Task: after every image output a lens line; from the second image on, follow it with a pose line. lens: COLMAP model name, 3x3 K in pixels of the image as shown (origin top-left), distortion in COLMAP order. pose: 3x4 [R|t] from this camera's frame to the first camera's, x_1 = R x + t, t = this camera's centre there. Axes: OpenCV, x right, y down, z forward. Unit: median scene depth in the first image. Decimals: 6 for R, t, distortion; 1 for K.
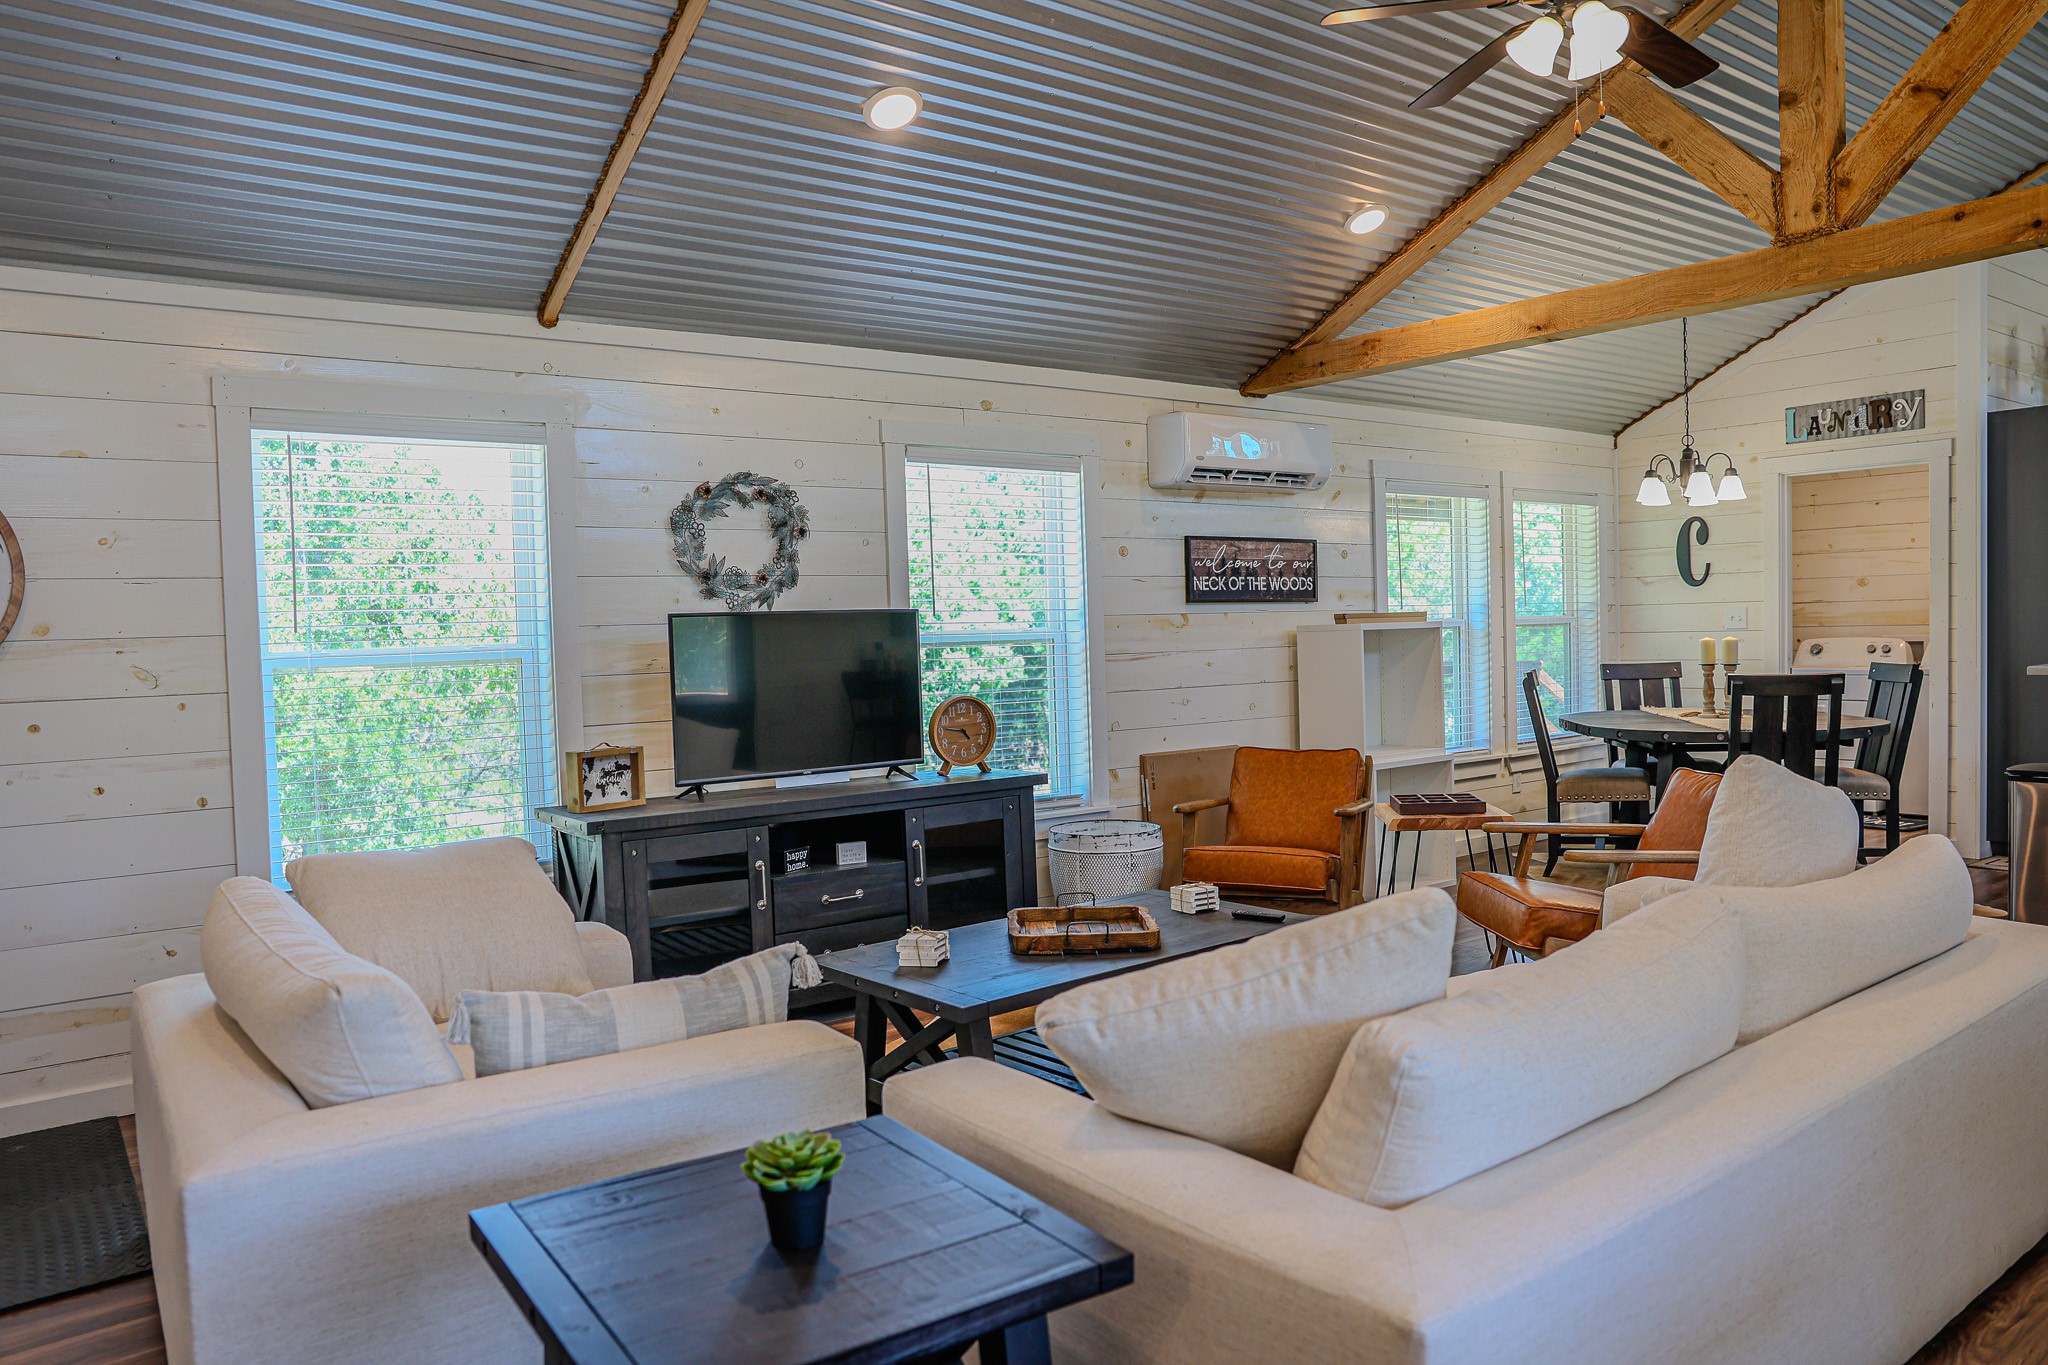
lens RADIAL K [[1395.0, 0, 1026.2], [0, 1395.0, 684.8], [0, 0, 1]] dist [-0.115313, 0.088738]
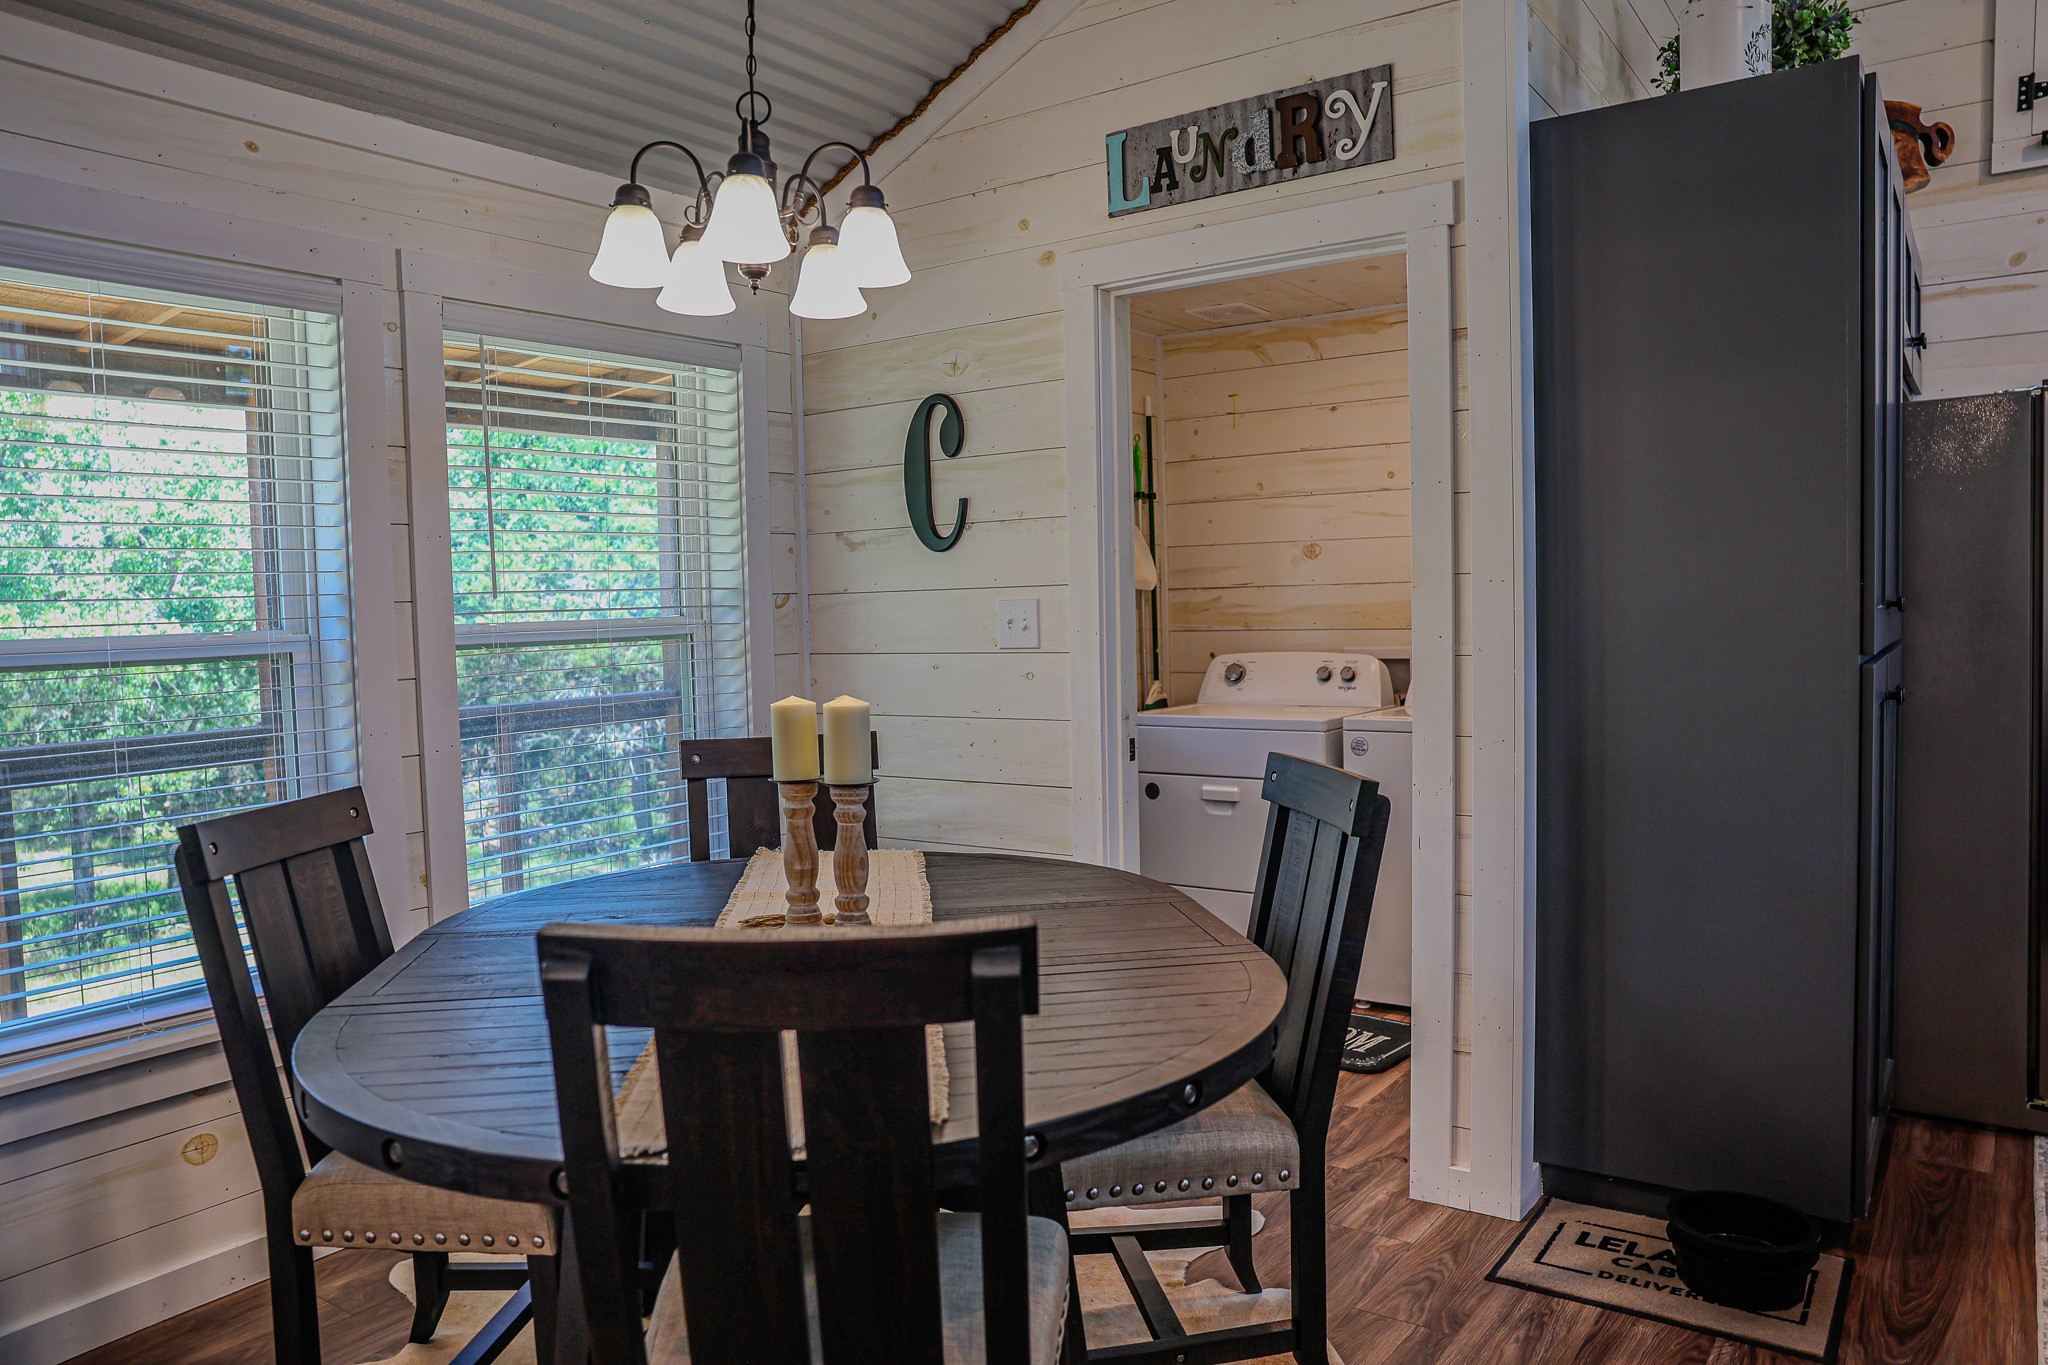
lens RADIAL K [[1395.0, 0, 1026.2], [0, 1395.0, 684.8], [0, 0, 1]] dist [-0.115313, 0.088738]
pose [[0.953280, -0.016334, 0.301646, 0.412683], [0.012448, 0.999813, 0.014800, -0.038206], [-0.301831, -0.010354, 0.953305, 0.606904]]
